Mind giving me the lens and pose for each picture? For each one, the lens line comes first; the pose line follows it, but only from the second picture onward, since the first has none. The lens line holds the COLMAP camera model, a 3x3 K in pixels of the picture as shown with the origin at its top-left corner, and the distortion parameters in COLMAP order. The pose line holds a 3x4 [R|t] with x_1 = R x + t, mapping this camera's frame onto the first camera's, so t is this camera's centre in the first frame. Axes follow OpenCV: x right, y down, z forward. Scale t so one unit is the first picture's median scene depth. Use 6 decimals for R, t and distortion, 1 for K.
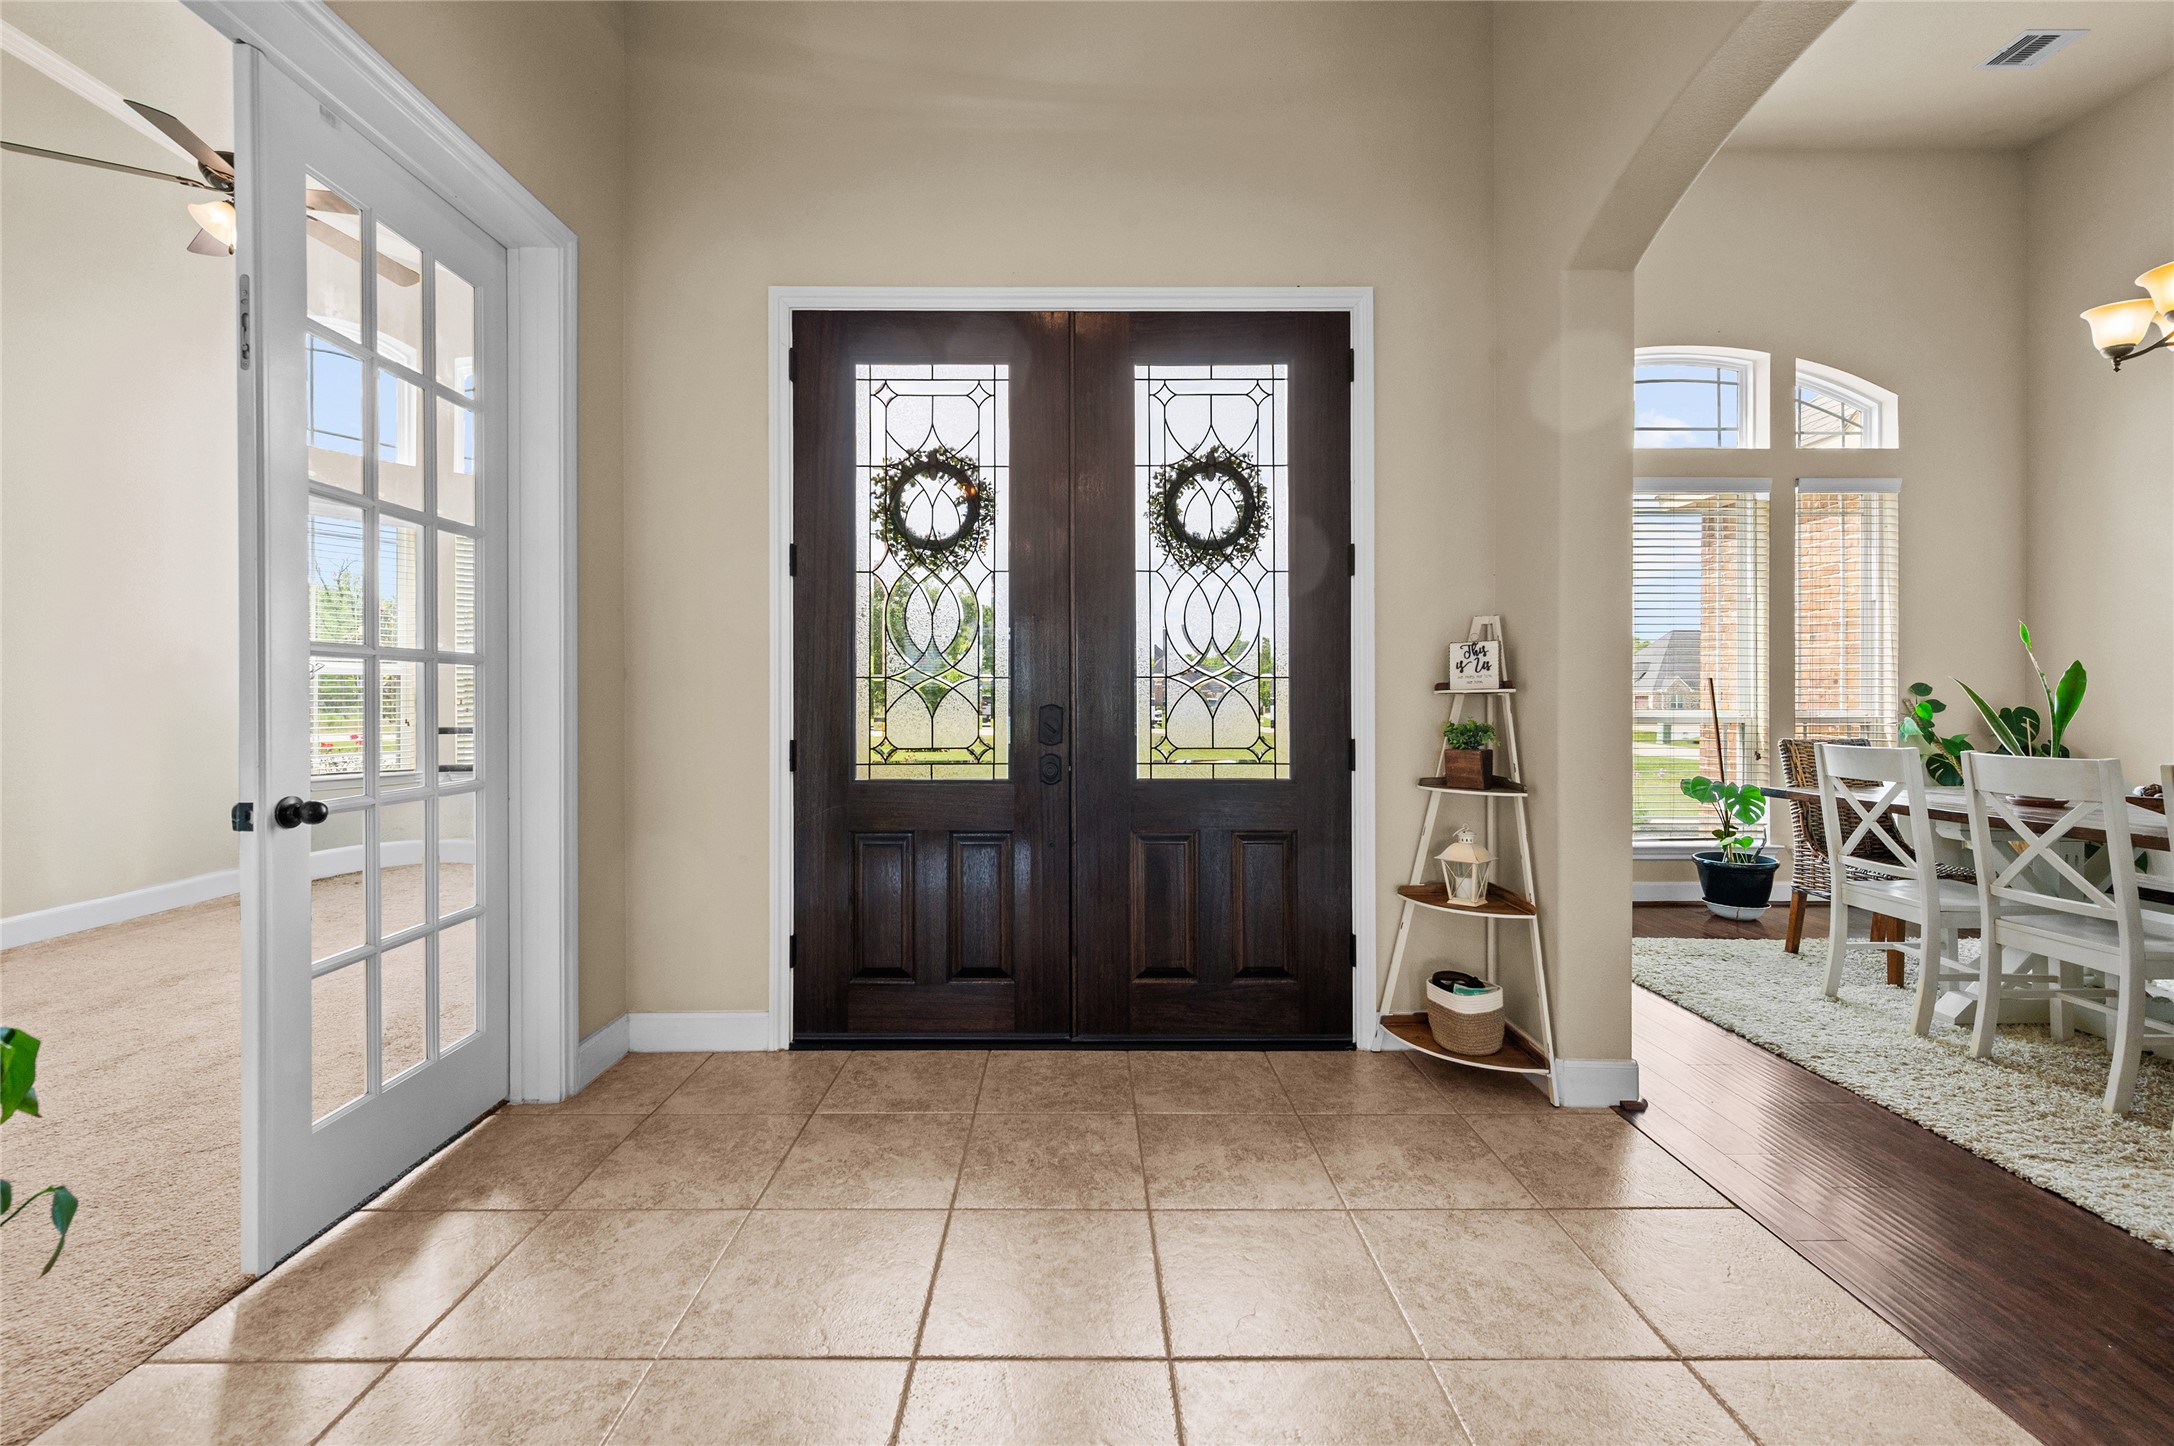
lens RADIAL K [[868.9, 0, 1084.3], [0, 868.9, 694.4], [0, 0, 1]] dist [0.001266, 0.000052]
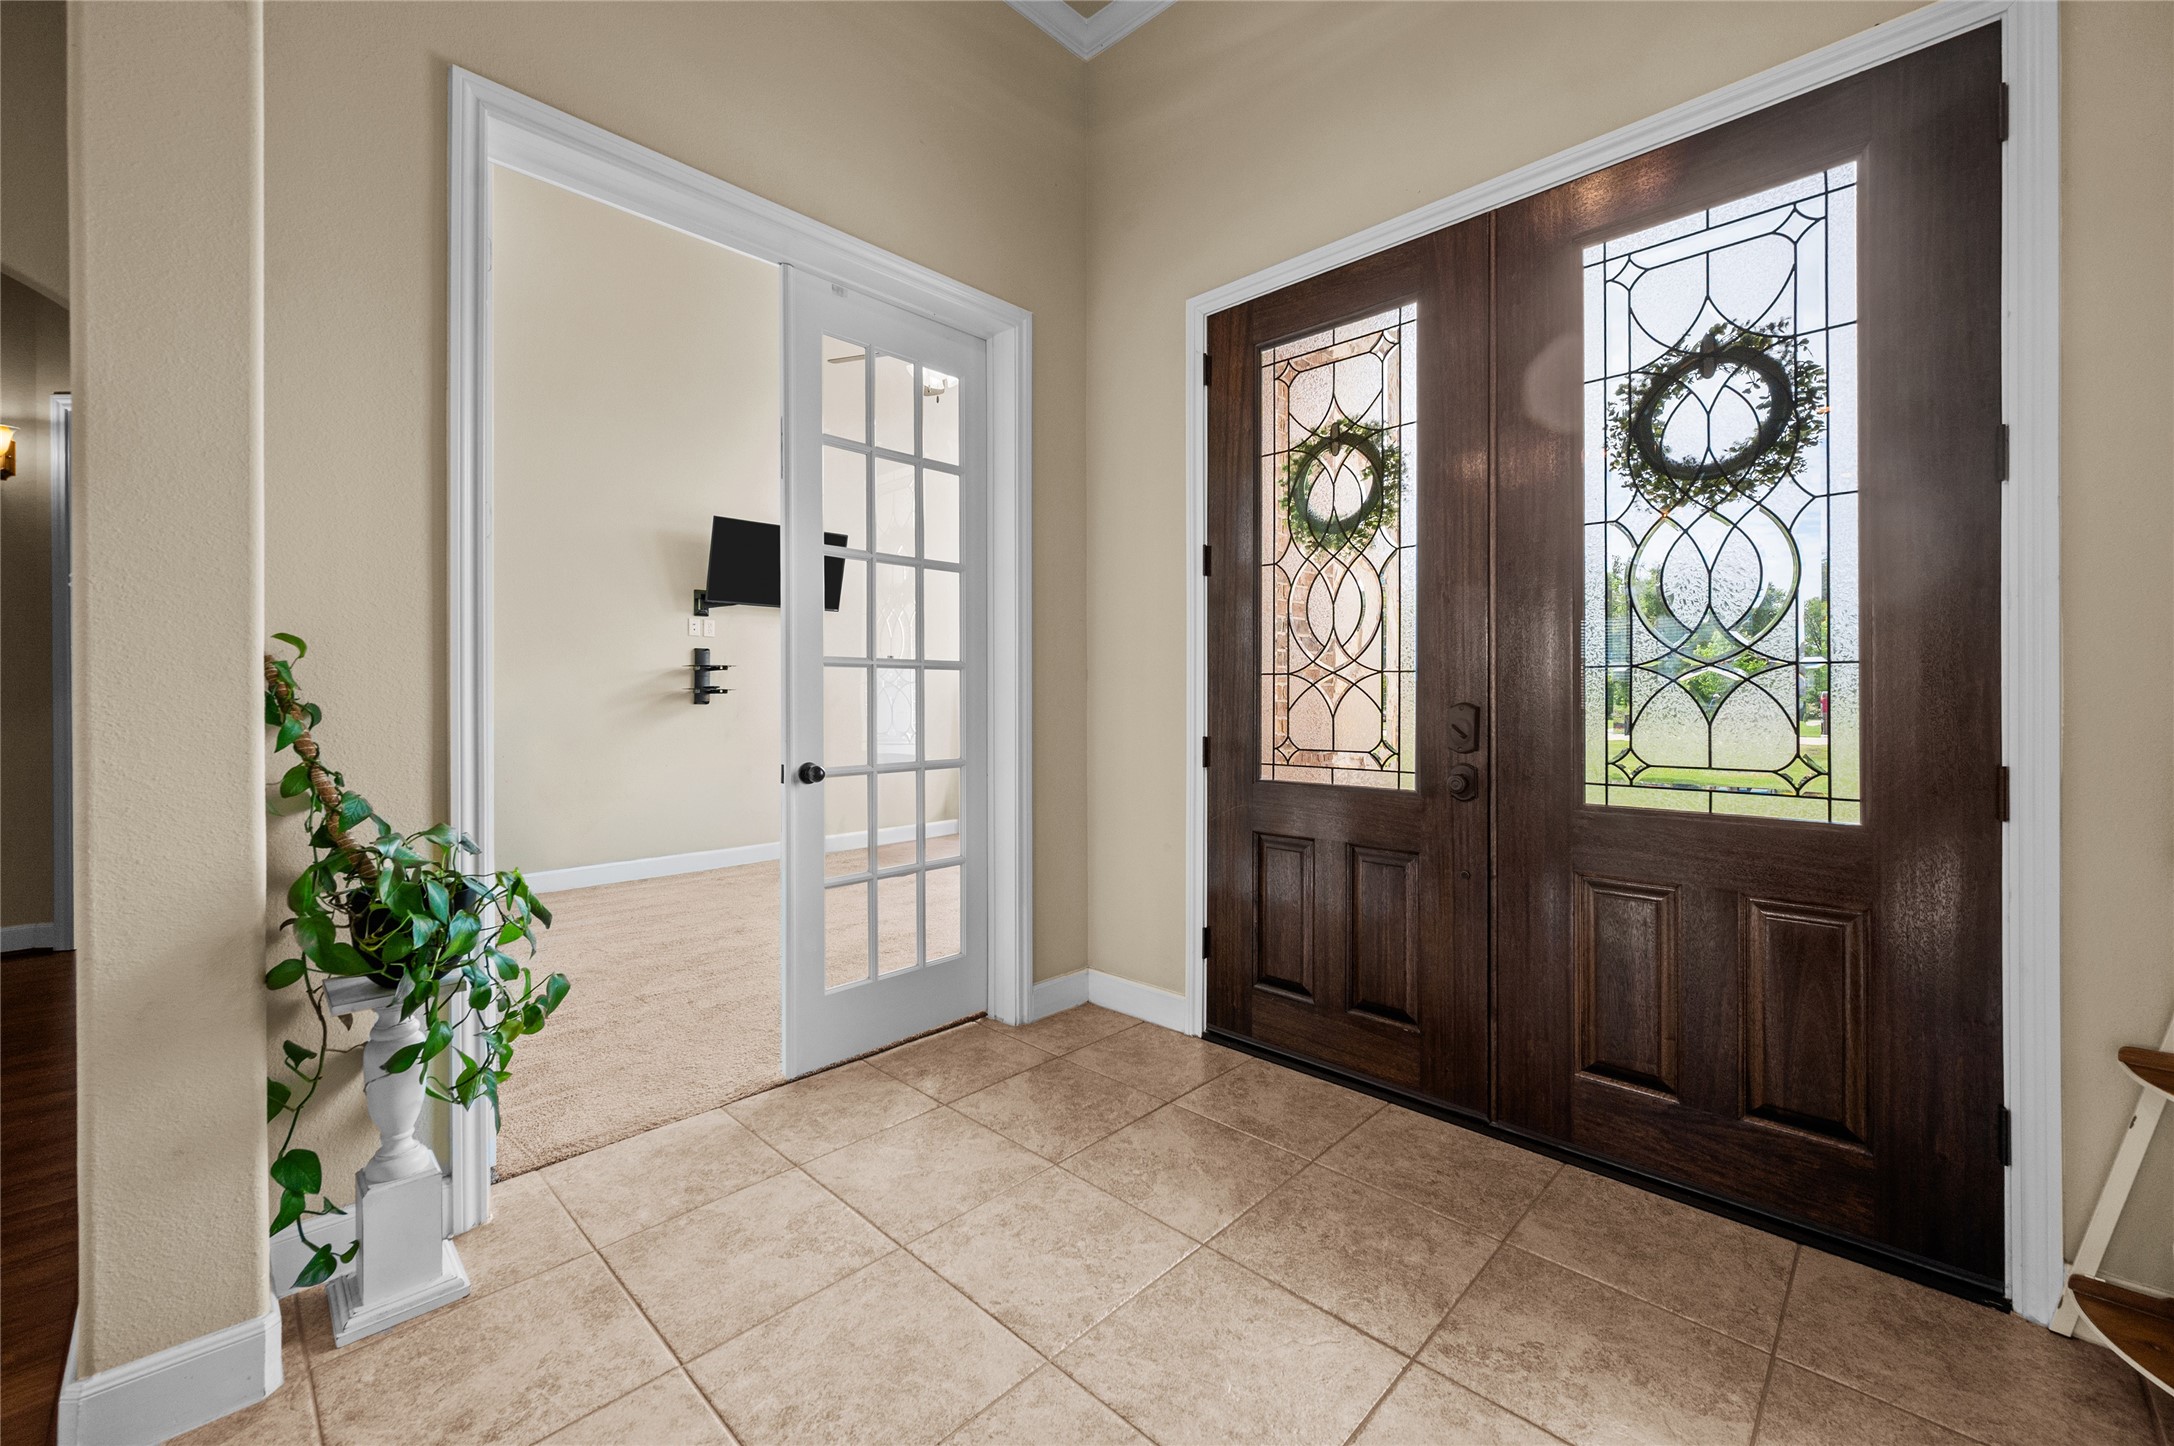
lens RADIAL K [[868.9, 0, 1084.3], [0, 868.9, 694.4], [0, 0, 1]] dist [0.001266, 0.000052]
pose [[0.715594, -0.001448, -0.698515, 0.275968], [0.003019, 0.999995, 0.001020, 0.001496], [0.698510, -0.002839, 0.715595, 0.168083]]
